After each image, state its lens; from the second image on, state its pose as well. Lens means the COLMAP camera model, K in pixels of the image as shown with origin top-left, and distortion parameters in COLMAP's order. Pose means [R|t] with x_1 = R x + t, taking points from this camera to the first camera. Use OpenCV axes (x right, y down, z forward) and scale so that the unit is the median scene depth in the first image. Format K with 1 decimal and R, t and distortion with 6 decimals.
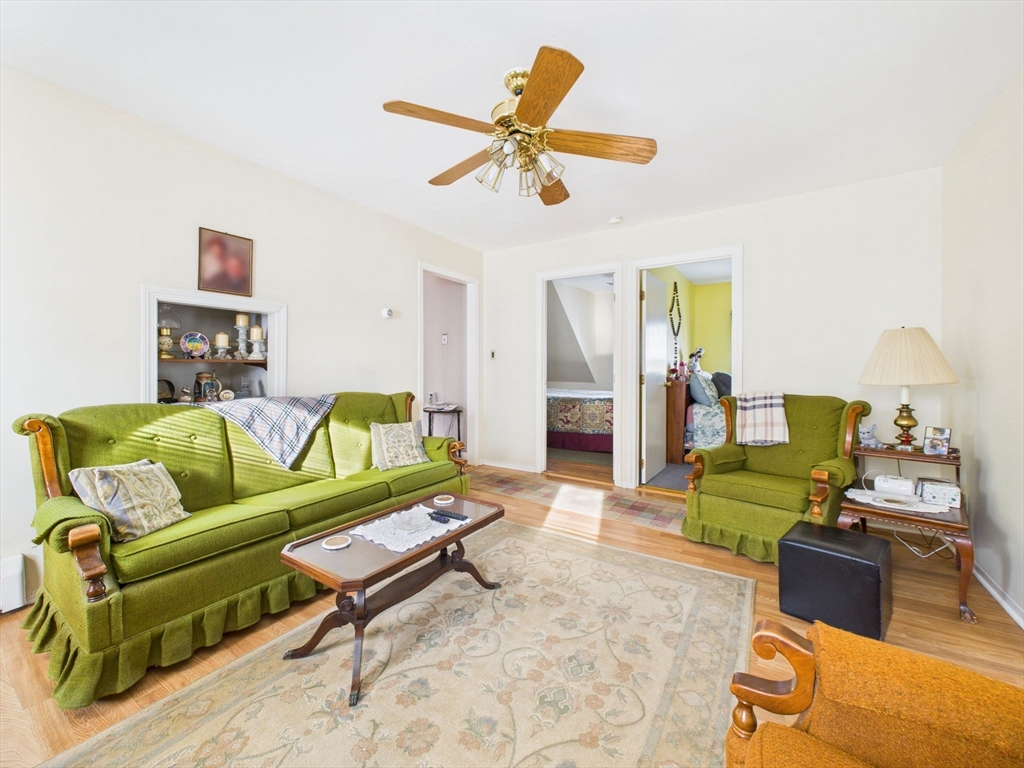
lens RADIAL K [[411.9, 0, 511.5], [0, 411.9, 390.3], [0, 0, 1]] dist [0.000025, 0.000286]
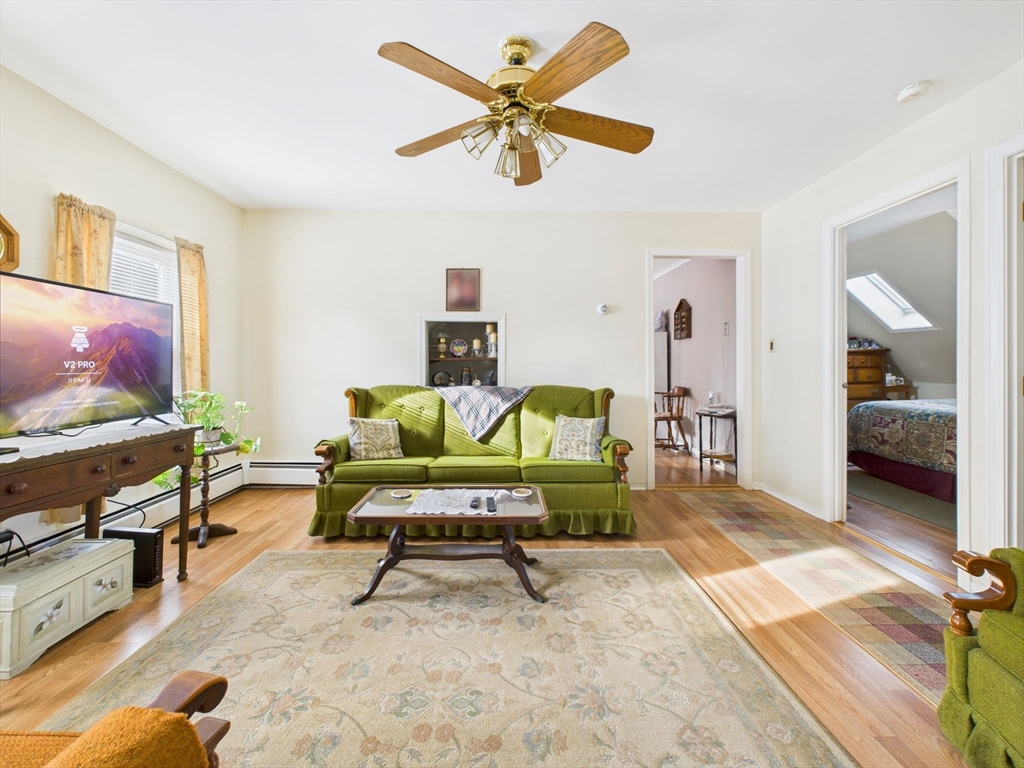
lens RADIAL K [[411.4, 0, 512.0], [0, 411.4, 384.0], [0, 0, 1]] dist [-0.000499, 0.000208]
pose [[0.554220, 0.037873, -0.831508, 0.556008], [-0.044469, 0.998885, 0.015857, -0.014011], [0.831181, 0.028188, 0.555286, 0.349120]]
